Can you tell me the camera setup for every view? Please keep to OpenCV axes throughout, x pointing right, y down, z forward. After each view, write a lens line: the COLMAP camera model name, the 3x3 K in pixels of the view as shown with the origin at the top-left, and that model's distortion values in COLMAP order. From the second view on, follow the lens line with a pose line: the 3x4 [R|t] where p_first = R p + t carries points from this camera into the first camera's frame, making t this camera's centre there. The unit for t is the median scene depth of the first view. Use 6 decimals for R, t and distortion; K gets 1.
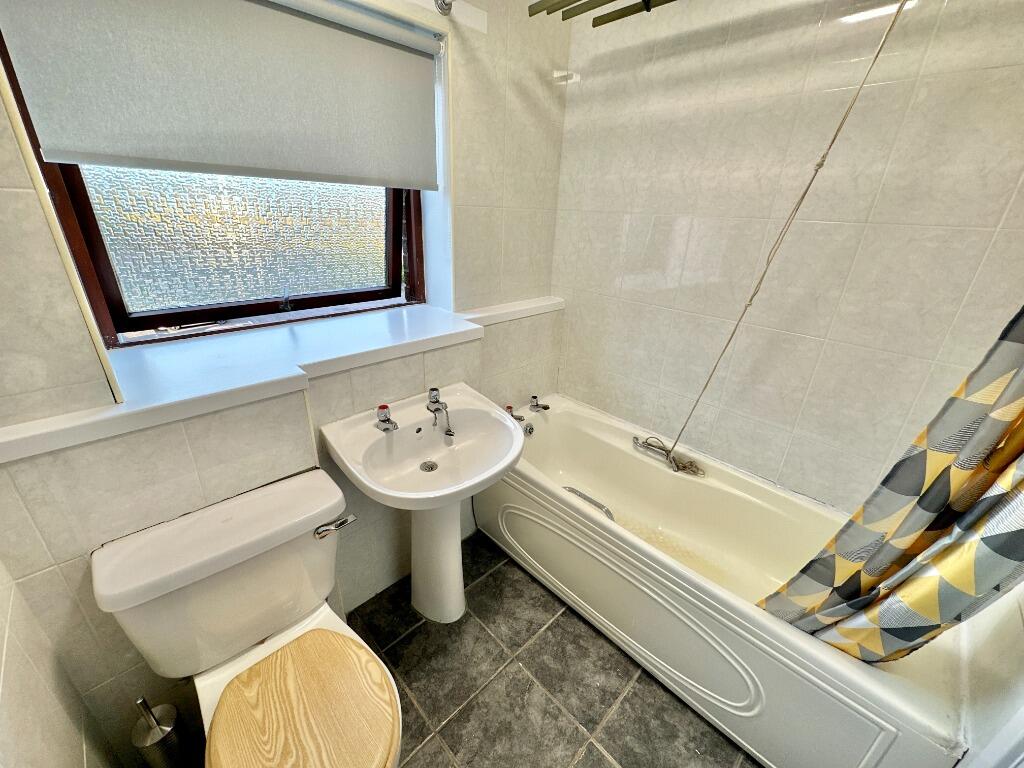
lens RADIAL K [[413.3, 0, 512.0], [0, 413.3, 384.0], [0, 0, 1]] dist [0.023946, -0.000027]
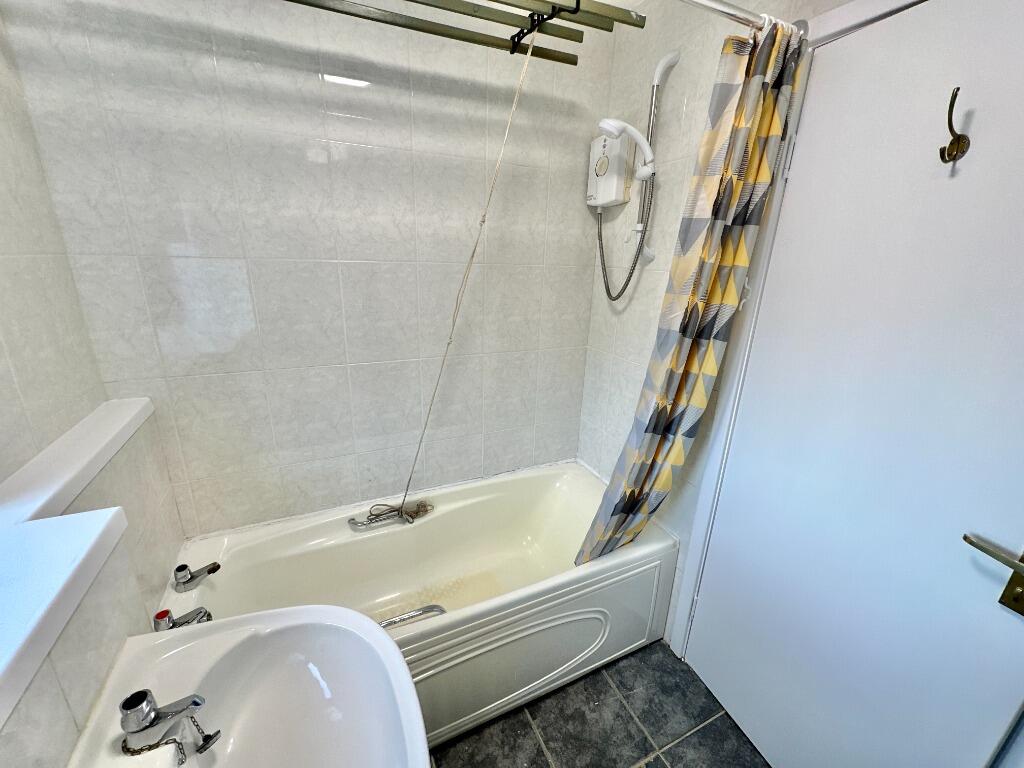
lens RADIAL K [[407.5, 0, 504.2], [0, 407.5, 388.9], [0, 0, 1]] dist [0.001355, 0.000199]
pose [[0.336316, -0.319845, 0.885771, -0.303033], [0.359221, 0.913016, 0.193291, -0.200190], [-0.870547, 0.253180, 0.421957, 0.410862]]
